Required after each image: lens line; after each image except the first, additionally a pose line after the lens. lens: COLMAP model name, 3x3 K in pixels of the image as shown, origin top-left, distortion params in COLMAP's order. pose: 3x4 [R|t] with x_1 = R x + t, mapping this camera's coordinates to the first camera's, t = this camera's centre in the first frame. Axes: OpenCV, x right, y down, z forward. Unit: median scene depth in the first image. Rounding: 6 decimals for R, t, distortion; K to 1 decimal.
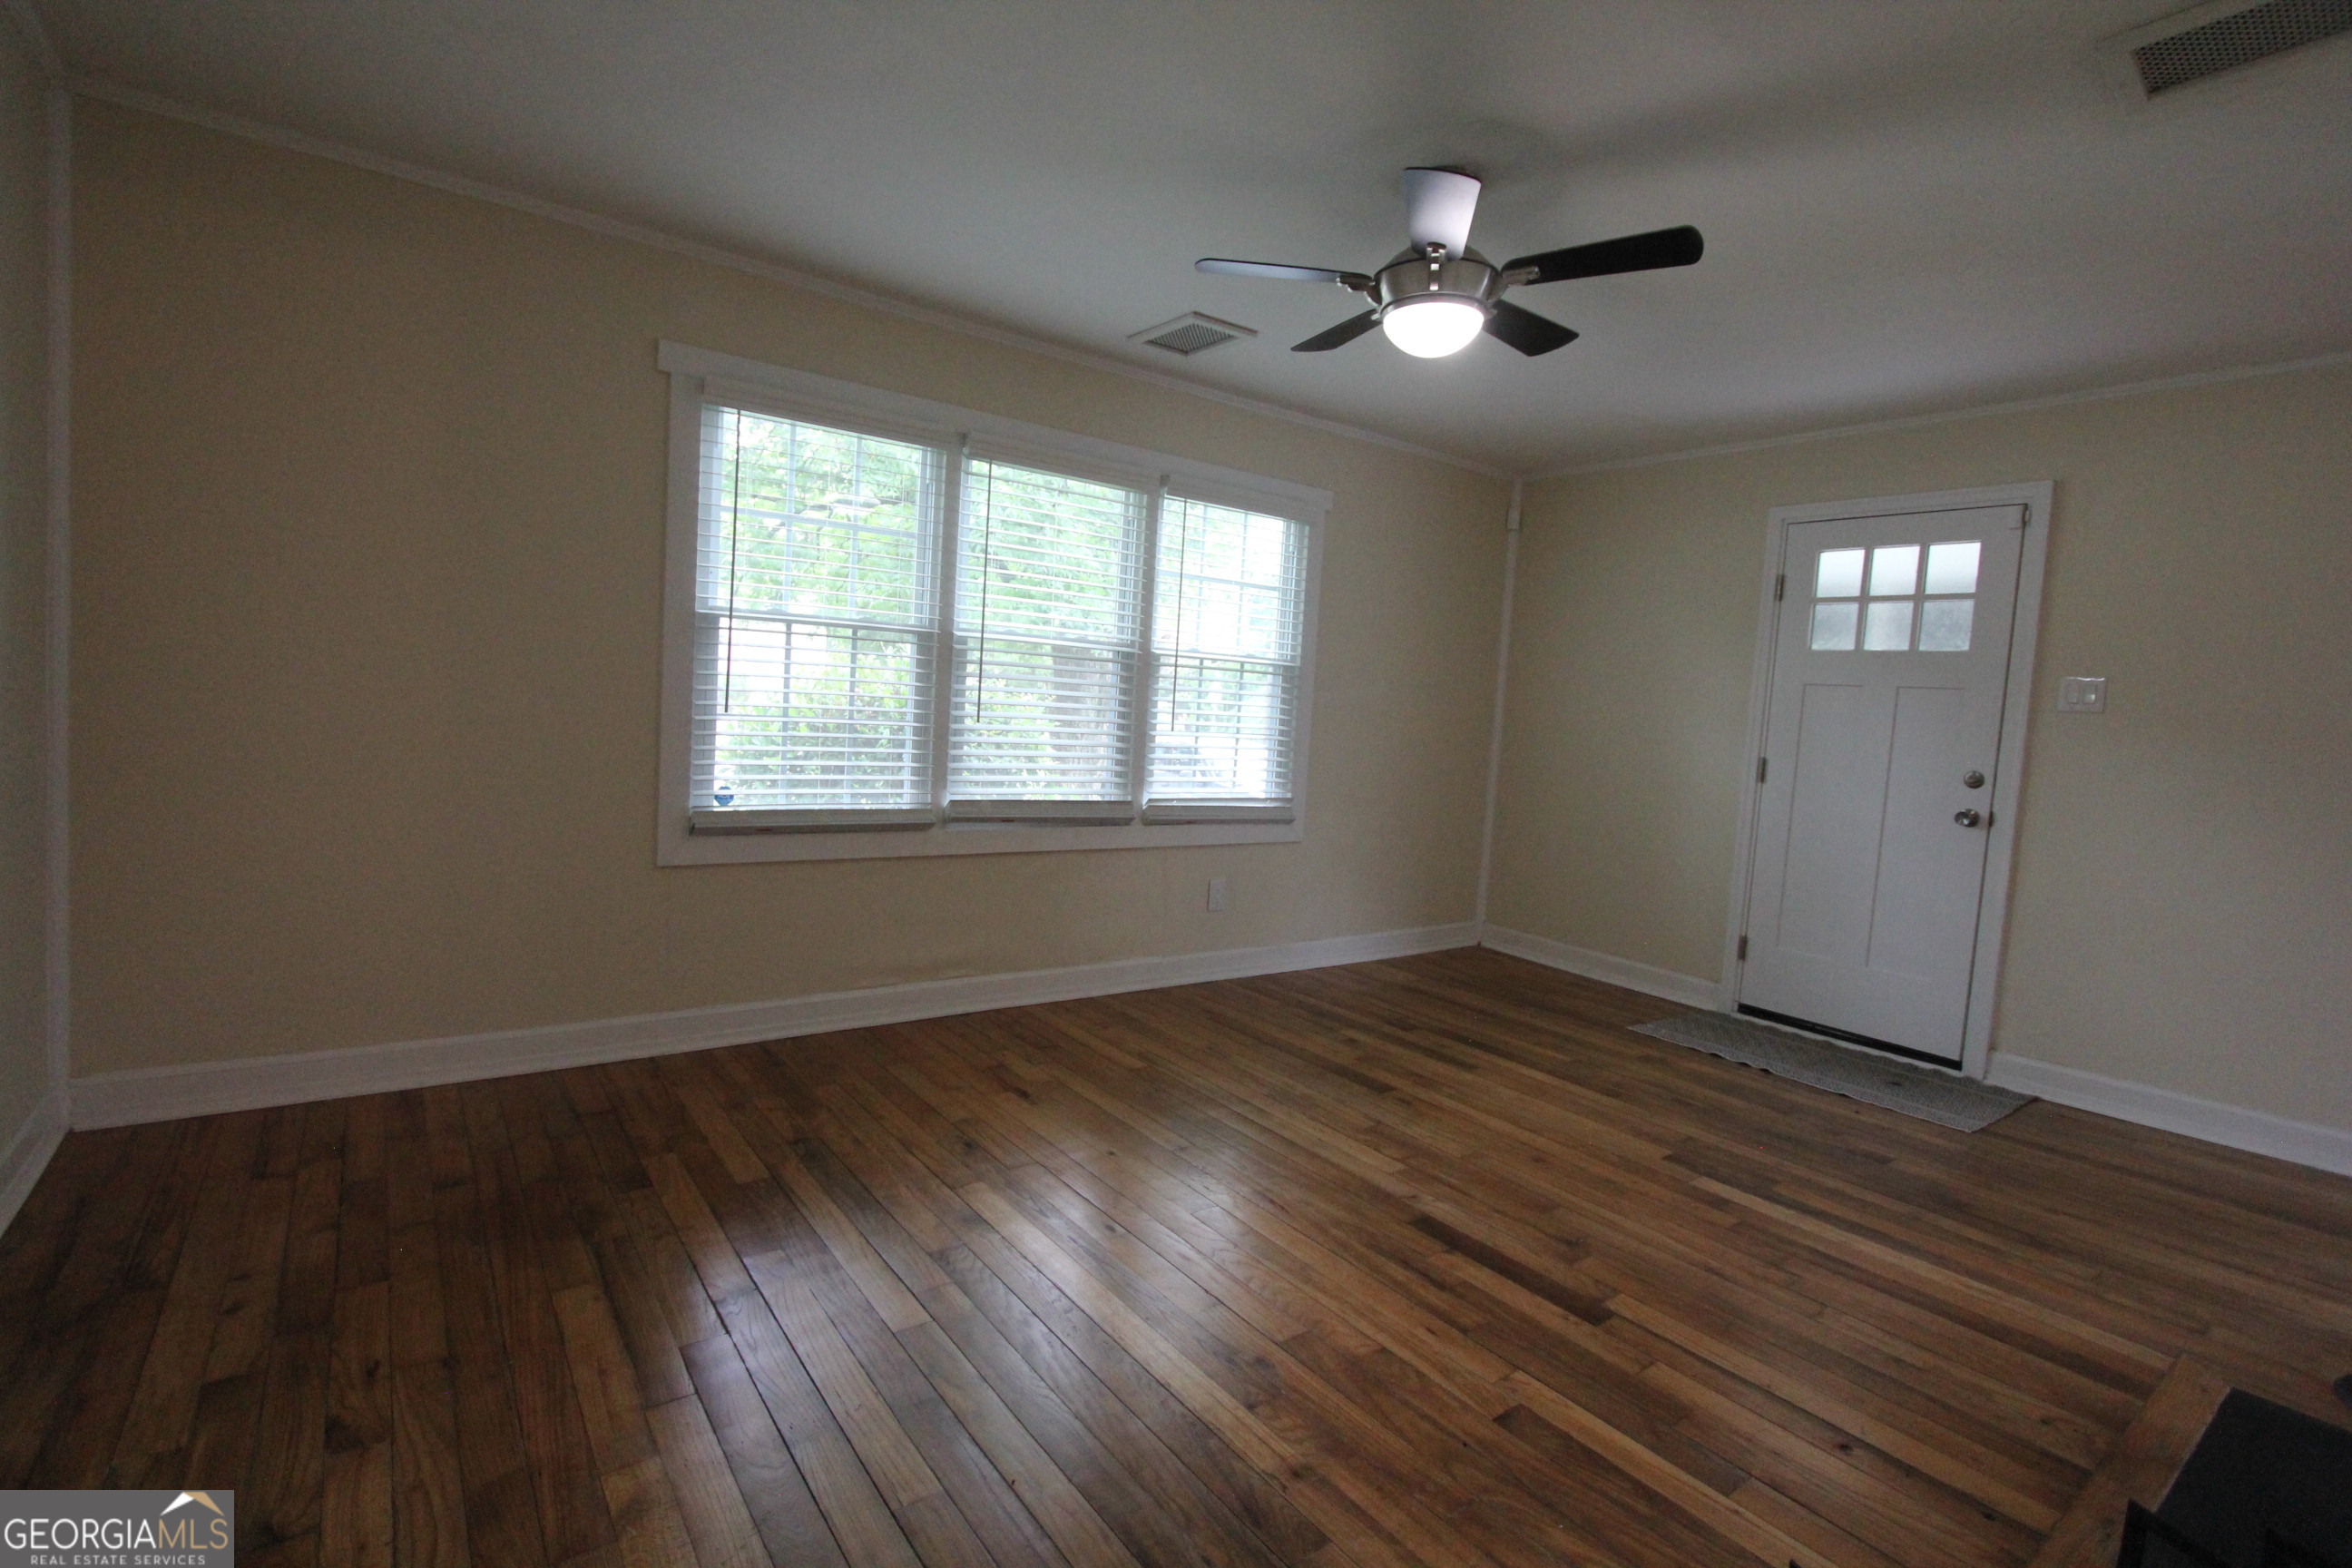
lens RADIAL K [[1080.9, 0, 1158.8], [0, 1080.9, 786.3], [0, 0, 1]] dist [-0.013776, 0.000544]
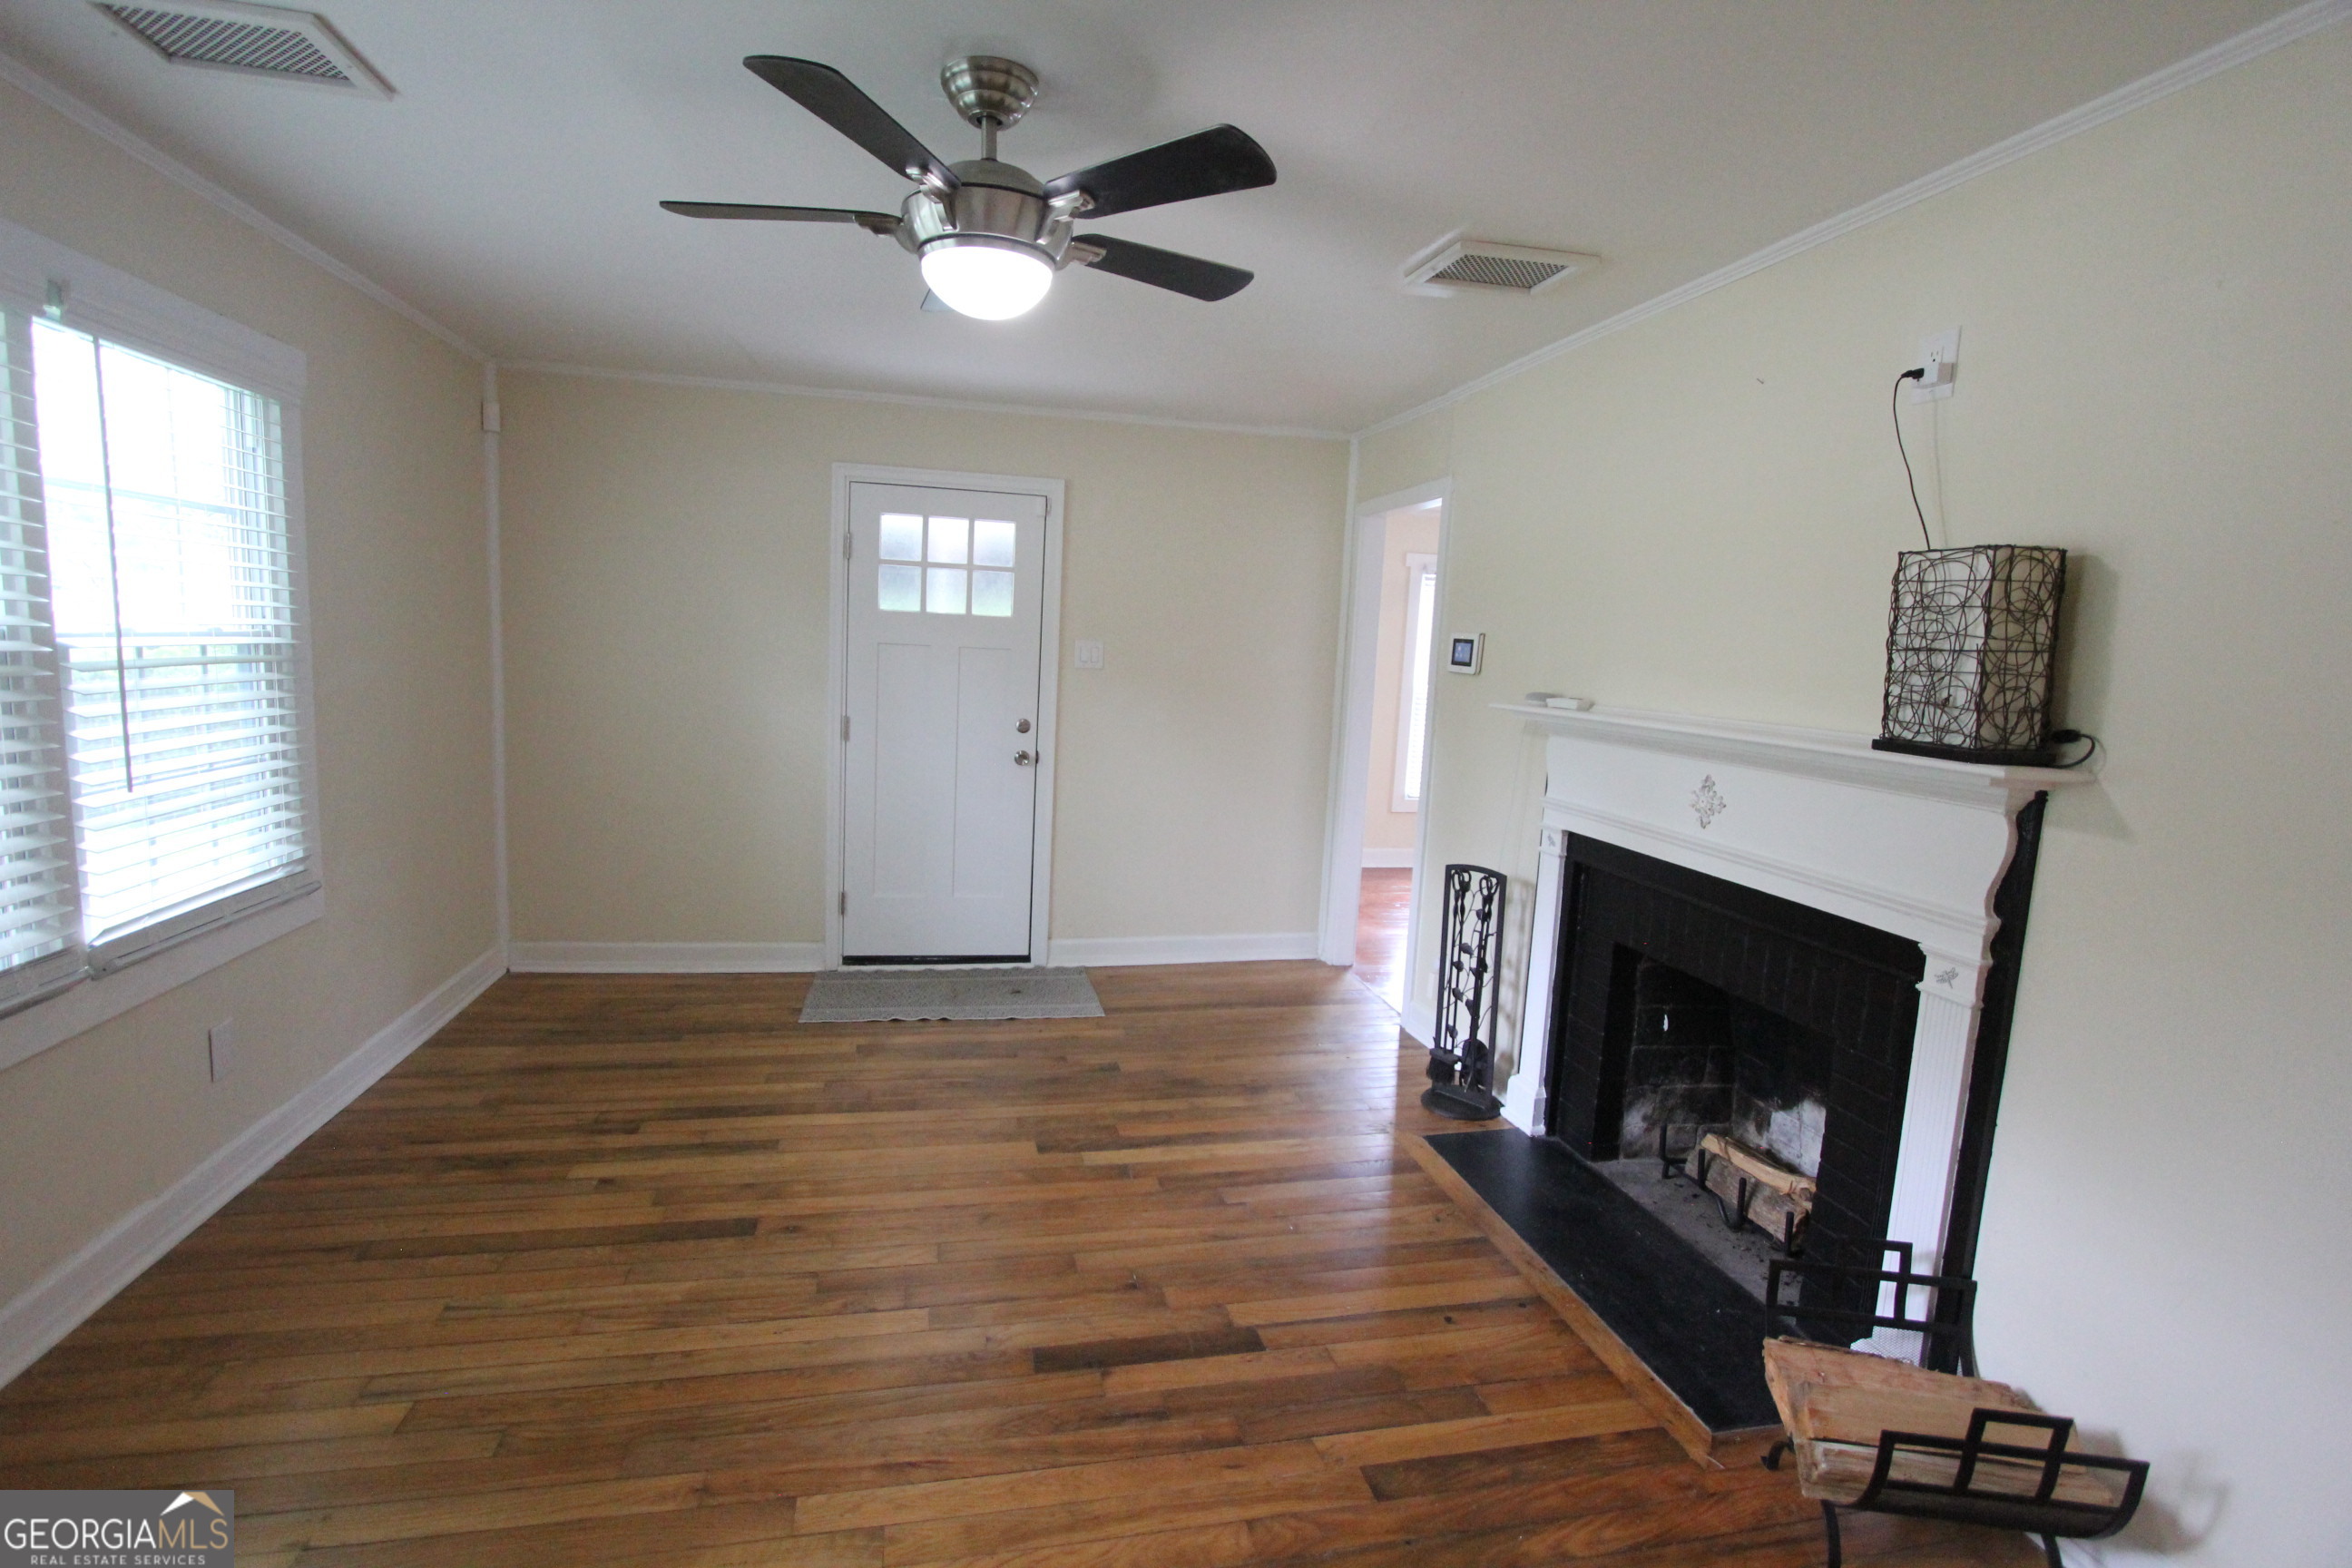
lens RADIAL K [[1080.9, 0, 1158.8], [0, 1080.9, 786.3], [0, 0, 1]] dist [-0.013776, 0.000544]
pose [[0.405264, -0.162491, 0.899643, -0.293993], [0.050322, 0.986550, 0.155519, -0.127742], [-0.912814, -0.017755, 0.407990, 0.392378]]
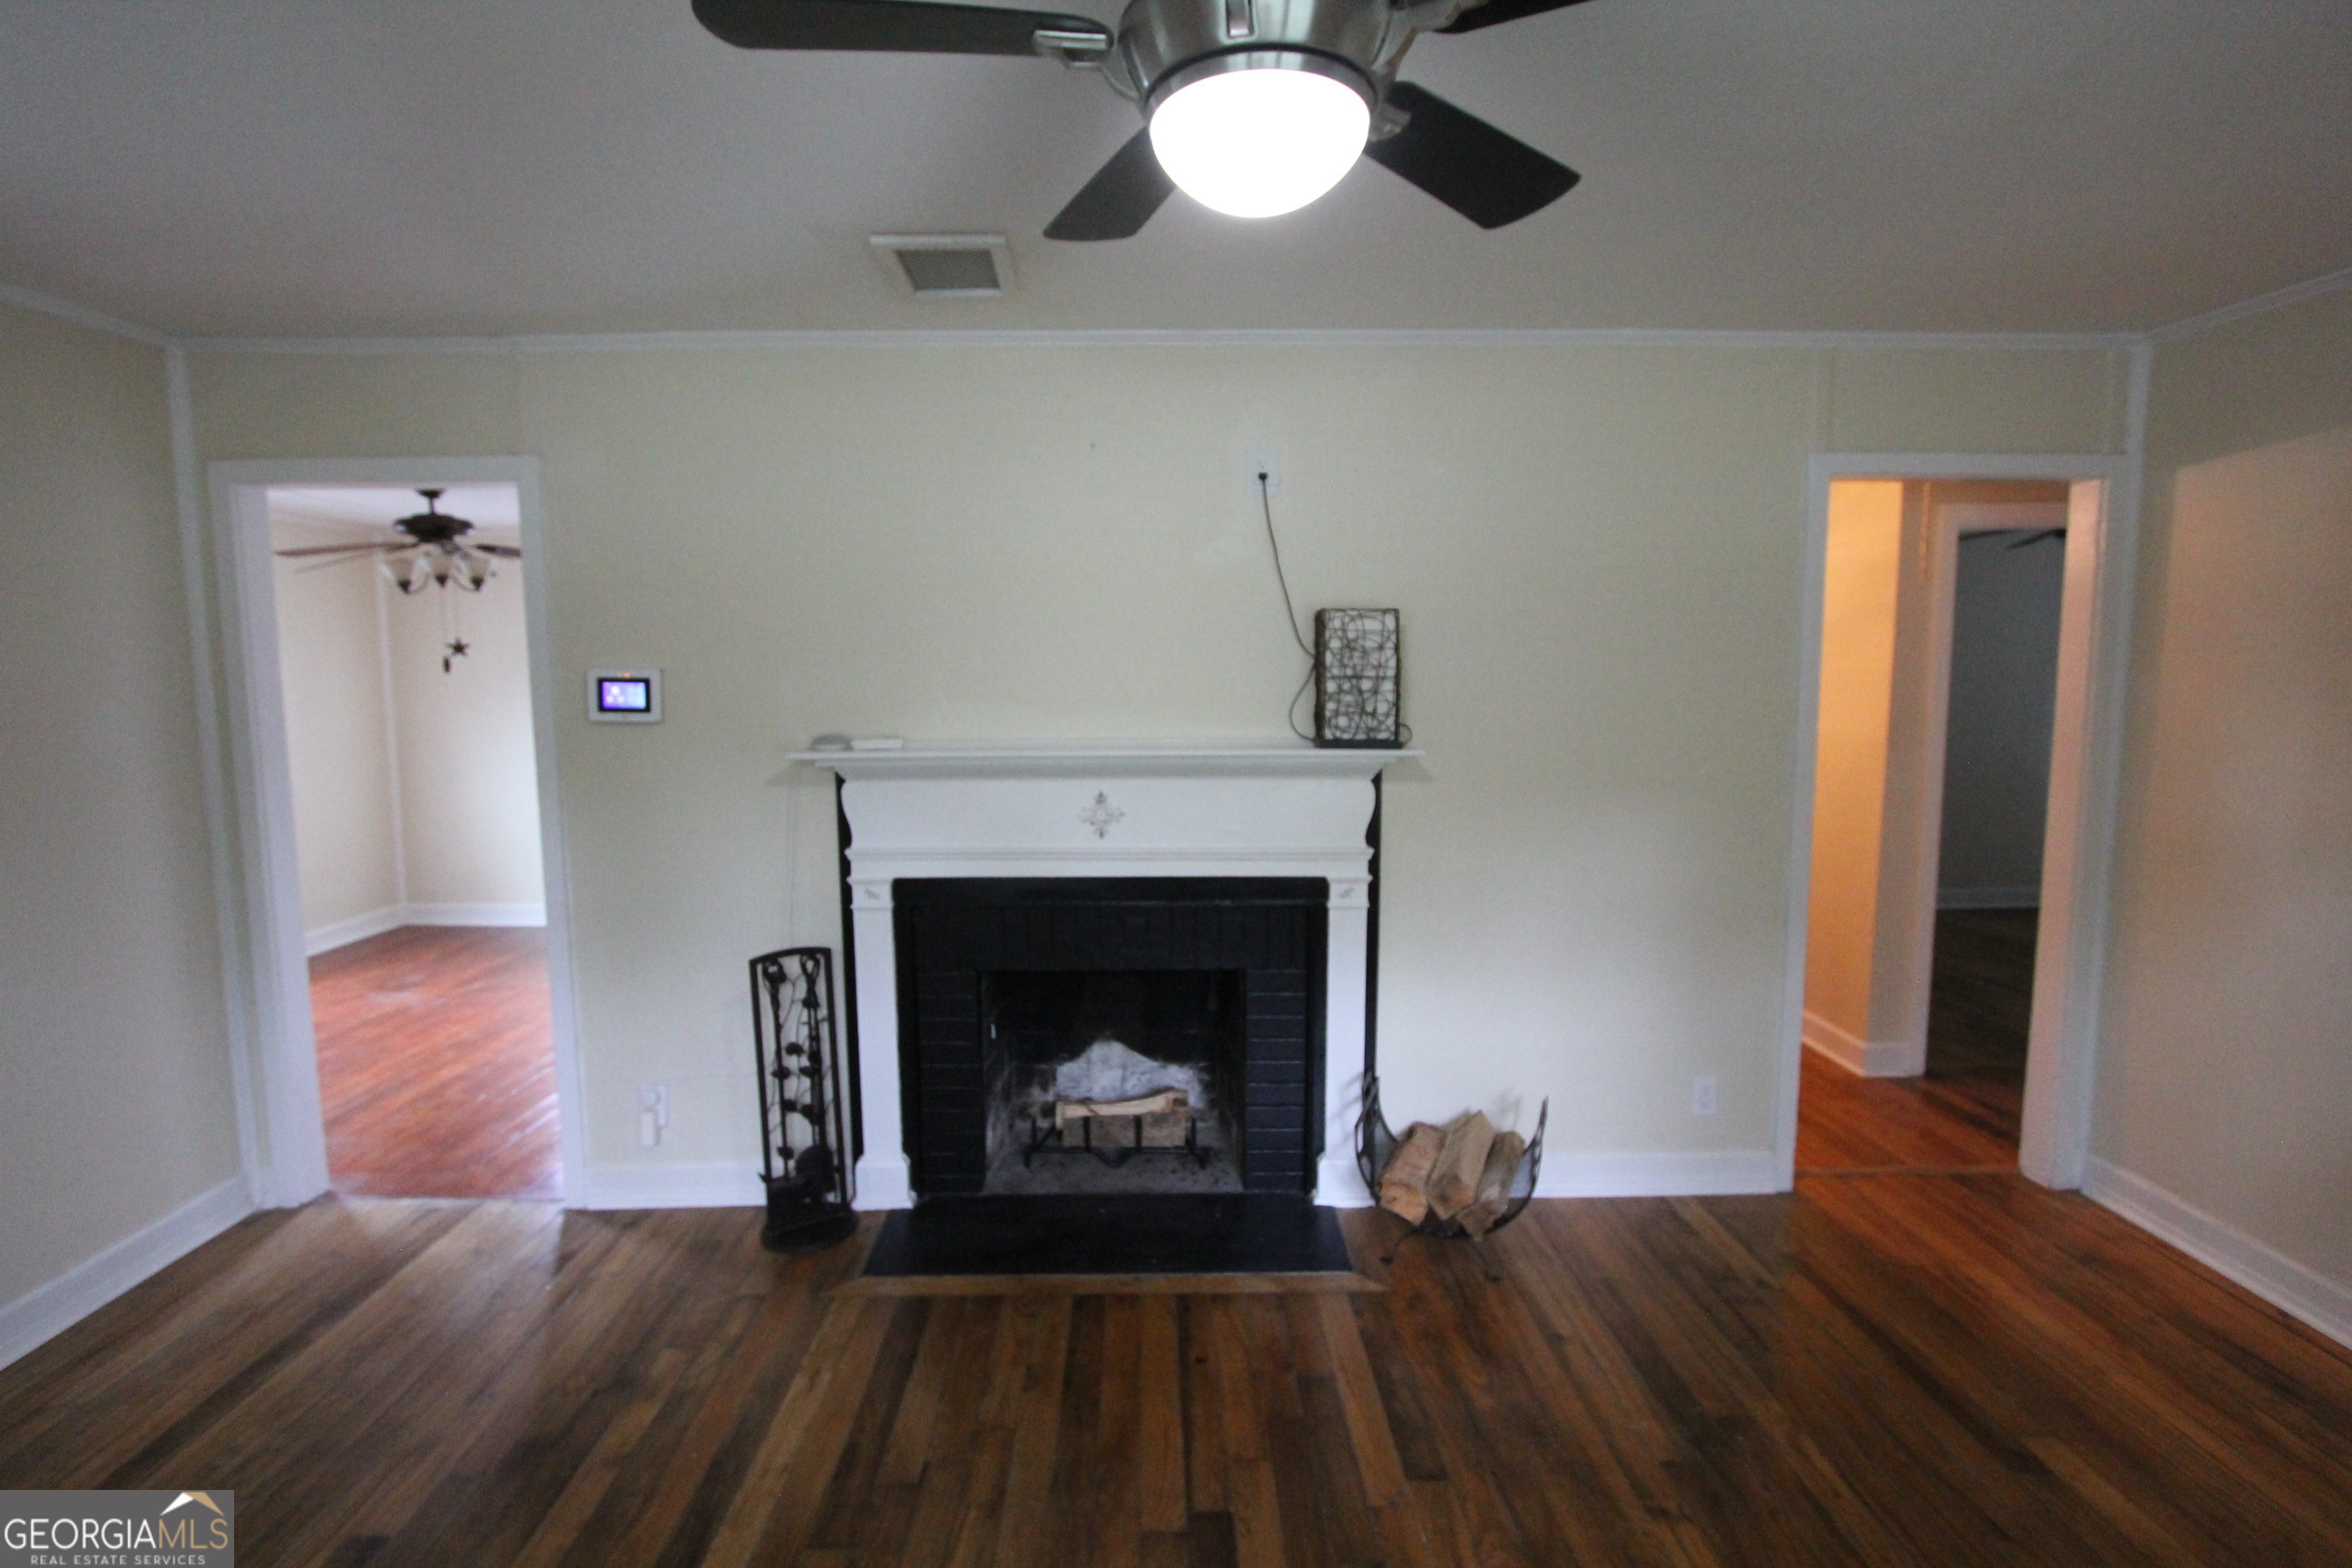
lens RADIAL K [[1080.9, 0, 1158.8], [0, 1080.9, 786.3], [0, 0, 1]] dist [-0.013776, 0.000544]
pose [[-0.813840, -0.116014, 0.569391, 0.001677], [0.002901, 0.979044, 0.203628, -0.174512], [-0.581082, 0.167372, -0.796448, 0.974356]]
